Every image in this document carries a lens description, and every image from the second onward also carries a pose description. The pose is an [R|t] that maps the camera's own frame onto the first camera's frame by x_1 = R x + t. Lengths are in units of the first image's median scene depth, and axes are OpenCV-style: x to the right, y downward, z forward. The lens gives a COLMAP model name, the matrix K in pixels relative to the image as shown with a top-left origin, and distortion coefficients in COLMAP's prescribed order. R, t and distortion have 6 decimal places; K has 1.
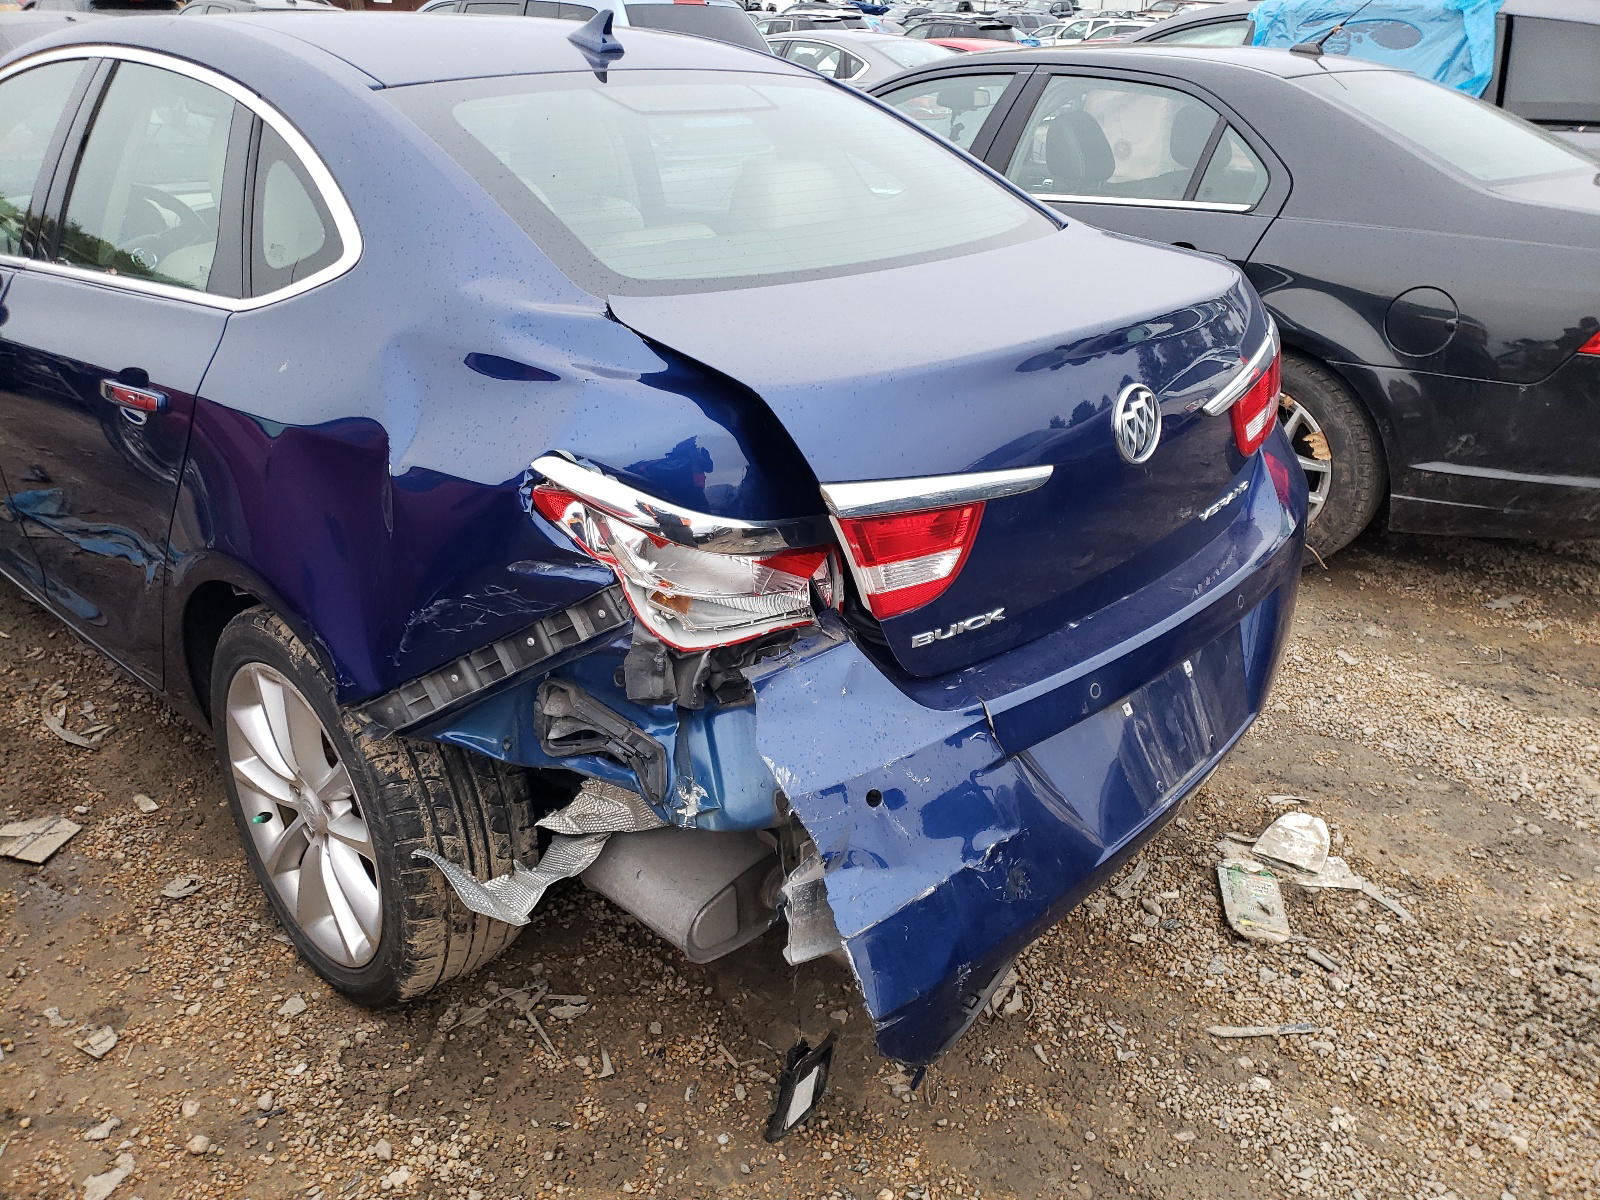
lens RADIAL K [[1369.5, 0, 800.0], [0, 1369.5, 600.0], [0, 0, 1]] dist [0.029769, -0.013508]
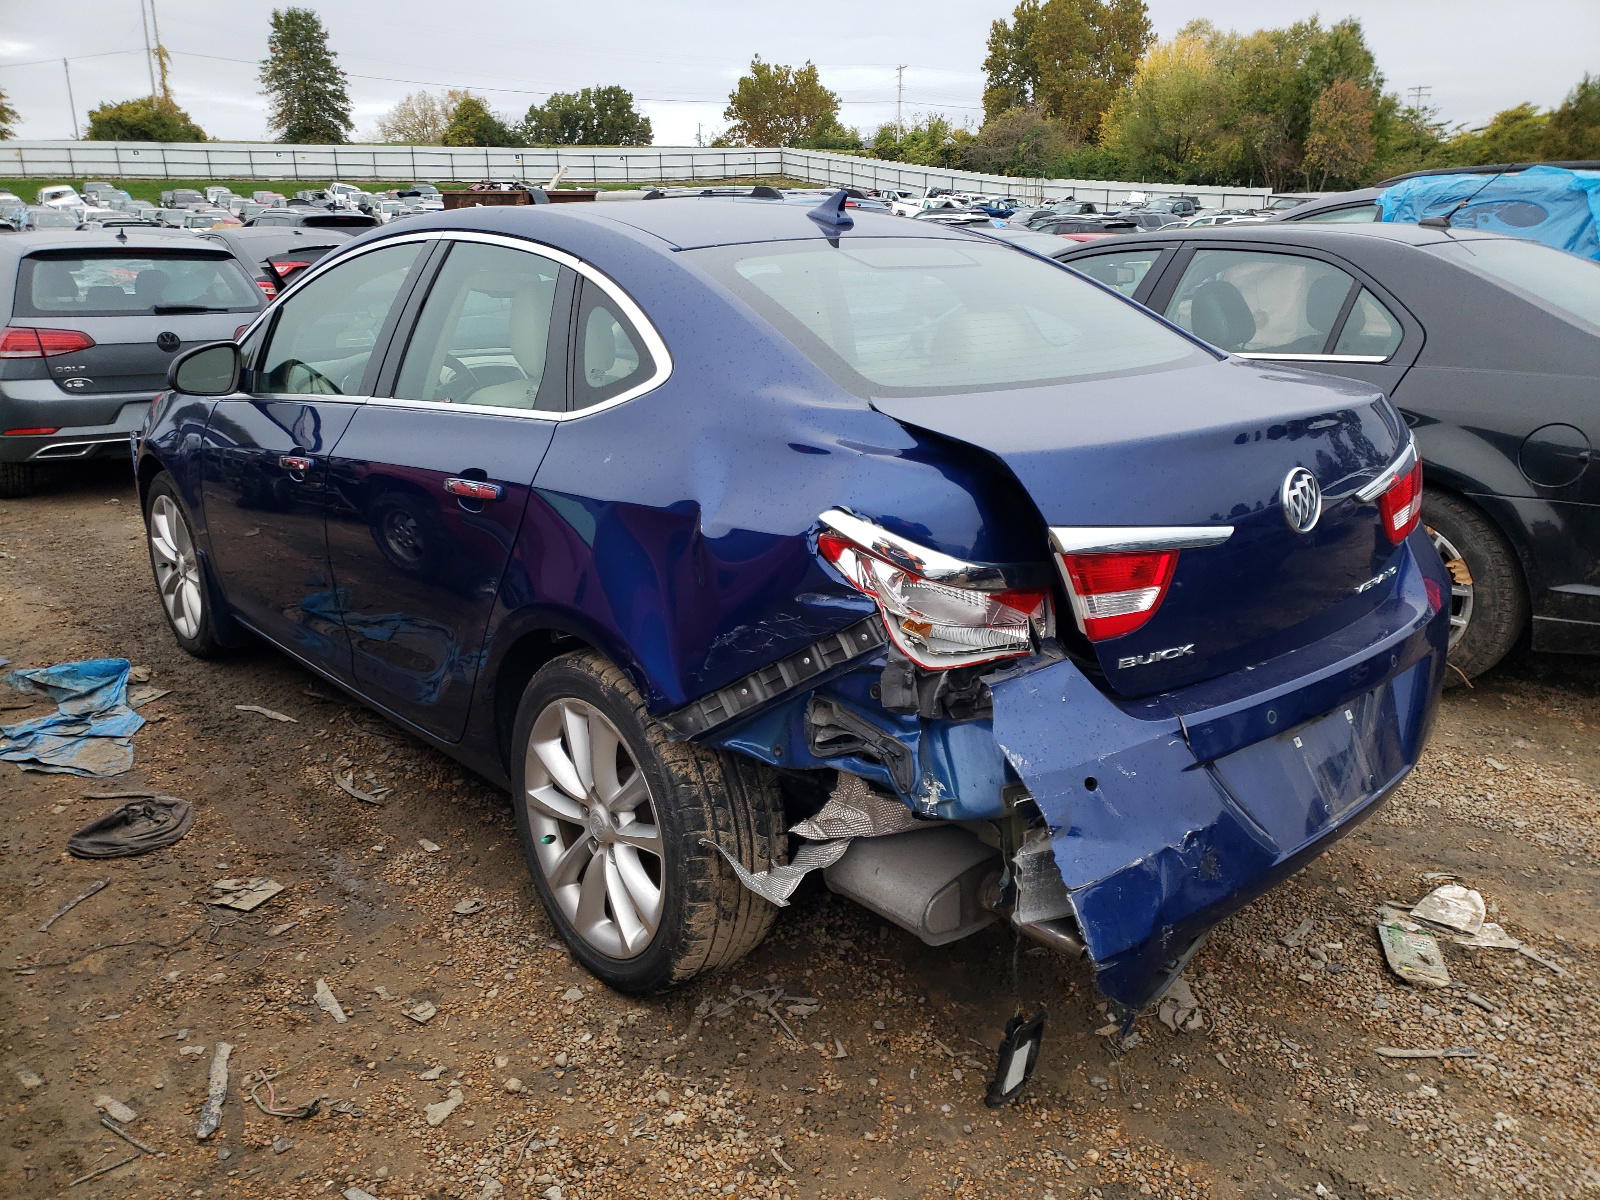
lens RADIAL K [[1323.7, 0, 800.0], [0, 1323.7, 600.0], [0, 0, 1]] dist [0.020861, 0.011524]
pose [[0.994771, 0.009874, -0.101651, -0.062101], [-0.022124, 0.992516, -0.120097, 0.093182], [0.099705, 0.121717, 0.987544, -0.158337]]
